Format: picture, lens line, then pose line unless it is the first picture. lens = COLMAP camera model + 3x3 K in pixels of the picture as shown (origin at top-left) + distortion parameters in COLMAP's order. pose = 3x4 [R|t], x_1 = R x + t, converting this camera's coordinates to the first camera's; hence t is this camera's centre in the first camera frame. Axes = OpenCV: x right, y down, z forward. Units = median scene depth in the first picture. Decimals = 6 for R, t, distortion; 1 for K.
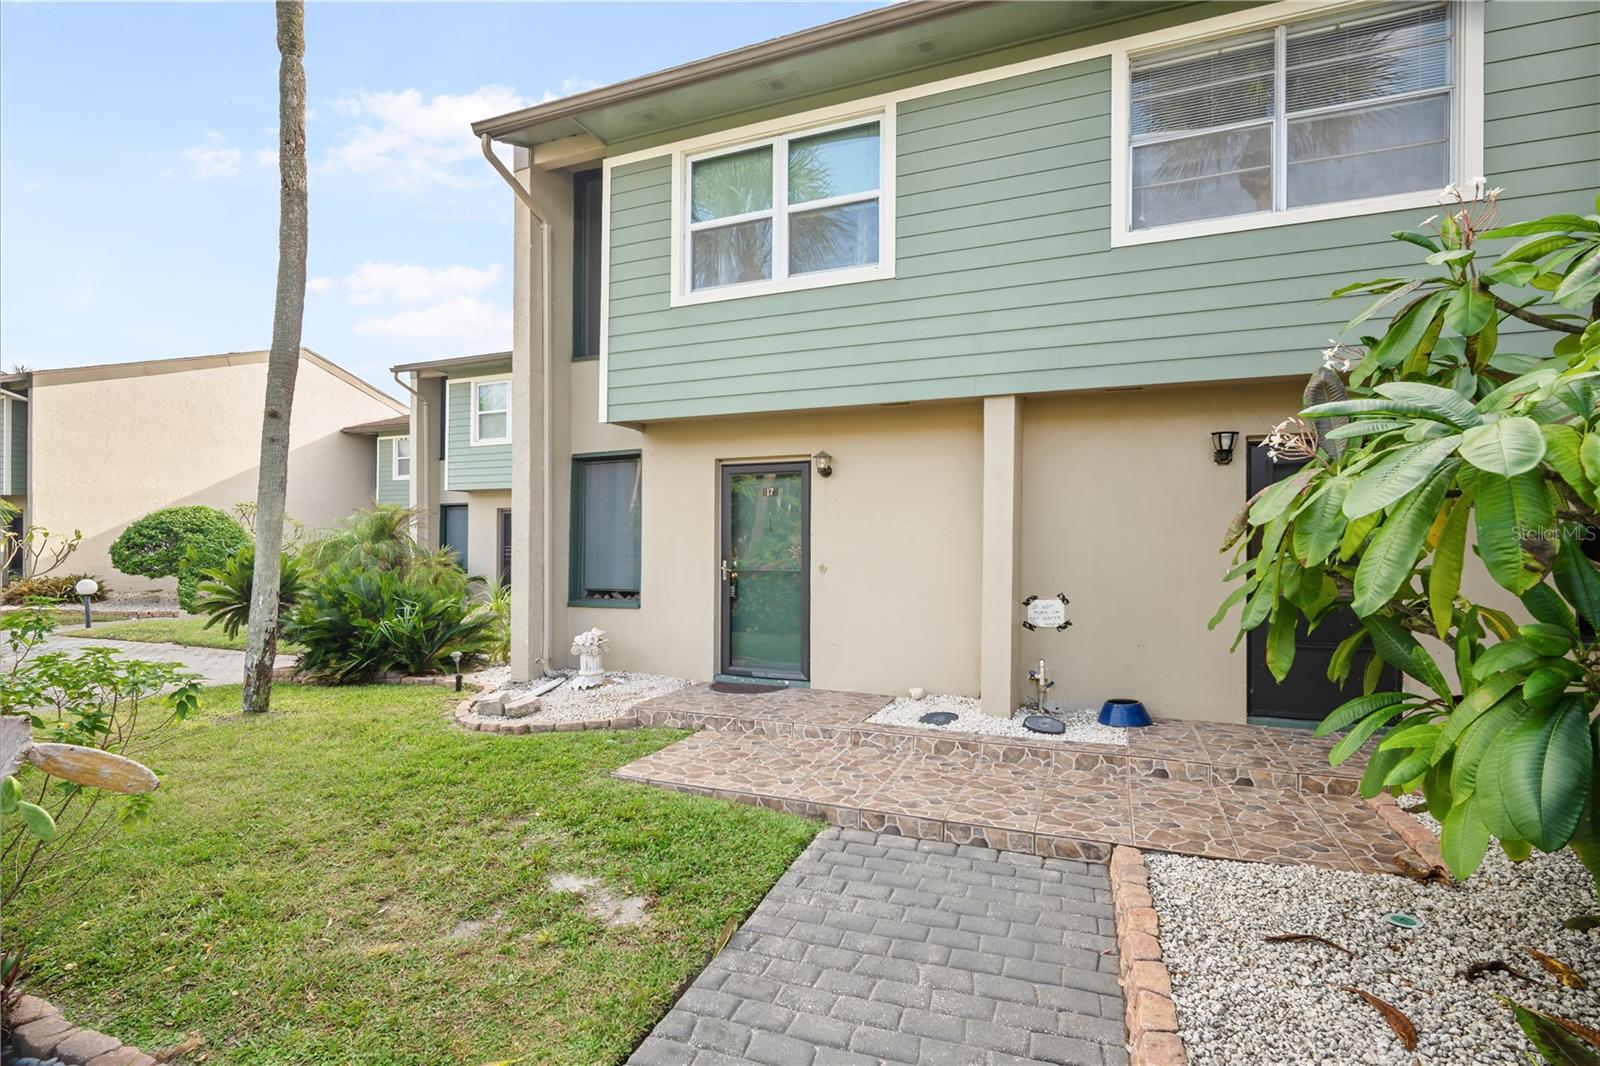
lens RADIAL K [[787.5, 0, 800.2], [0, 787.5, 554.6], [0, 0, 1]] dist [0.000627, 0.000180]
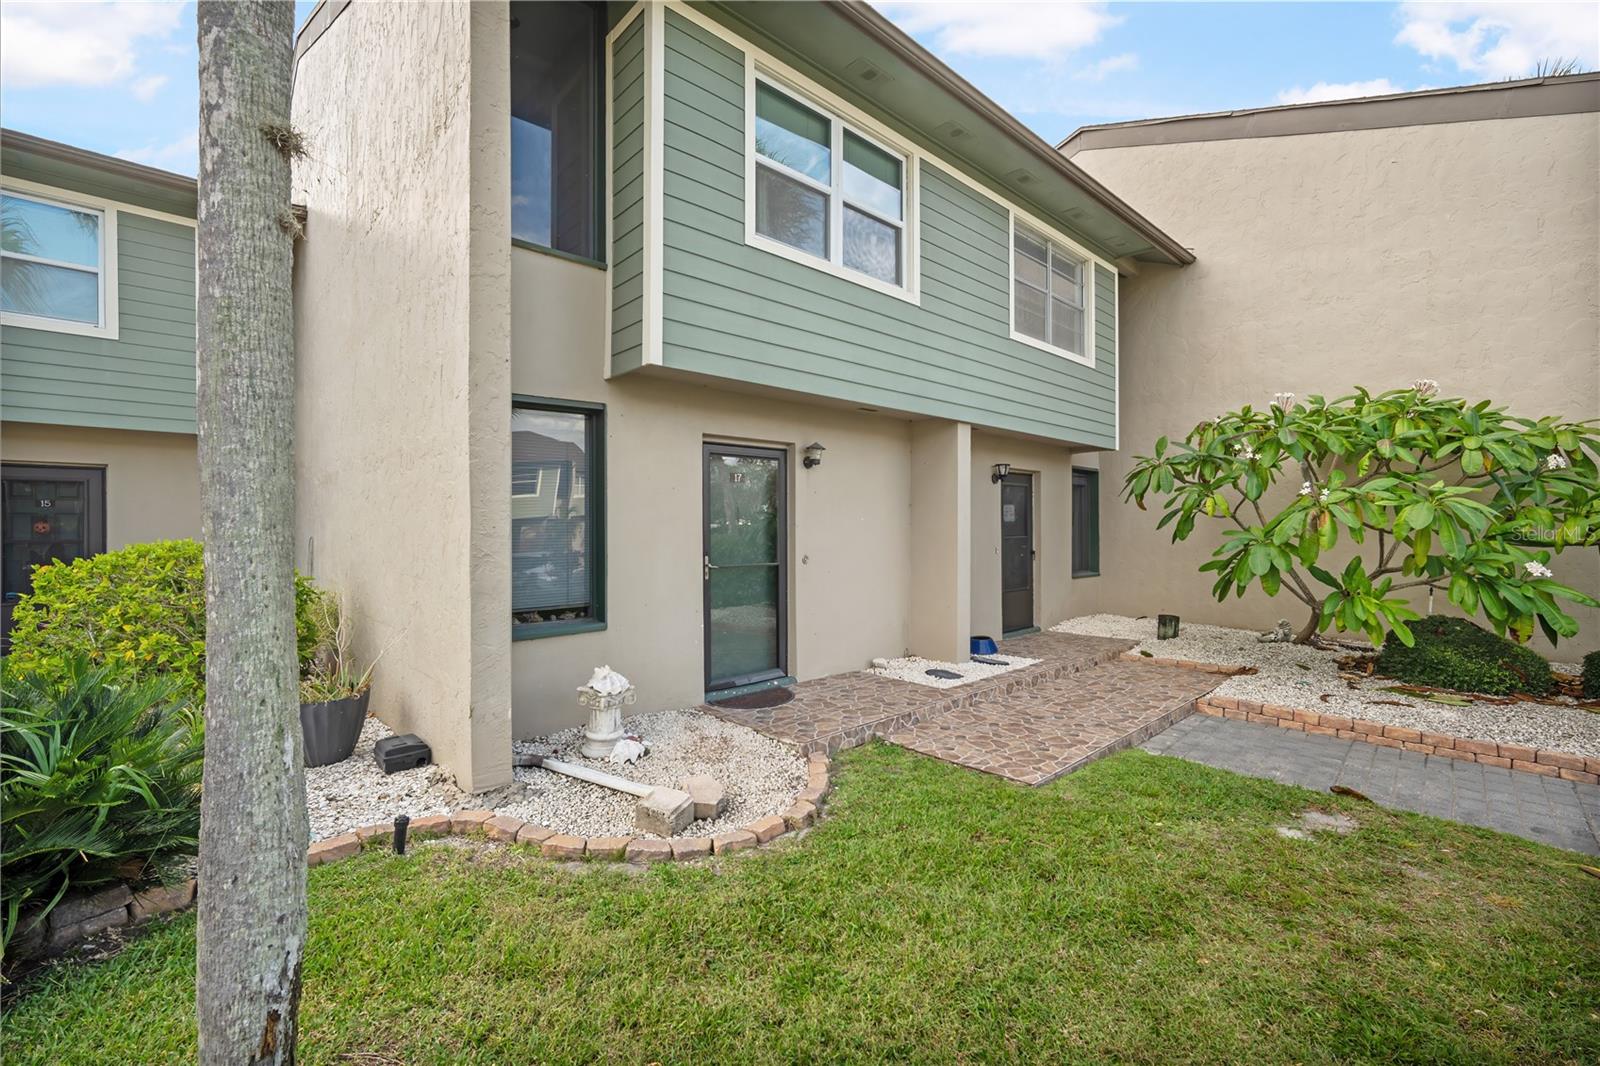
lens RADIAL K [[708.4, 0, 789.7], [0, 708.4, 537.9], [0, 0, 1]] dist [-0.014770, 0.005305]
pose [[0.391986, -0.019820, 0.919758, -0.932948], [0.011745, 0.999794, 0.016539, -0.028872], [-0.919896, 0.004320, 0.392138, 0.774129]]
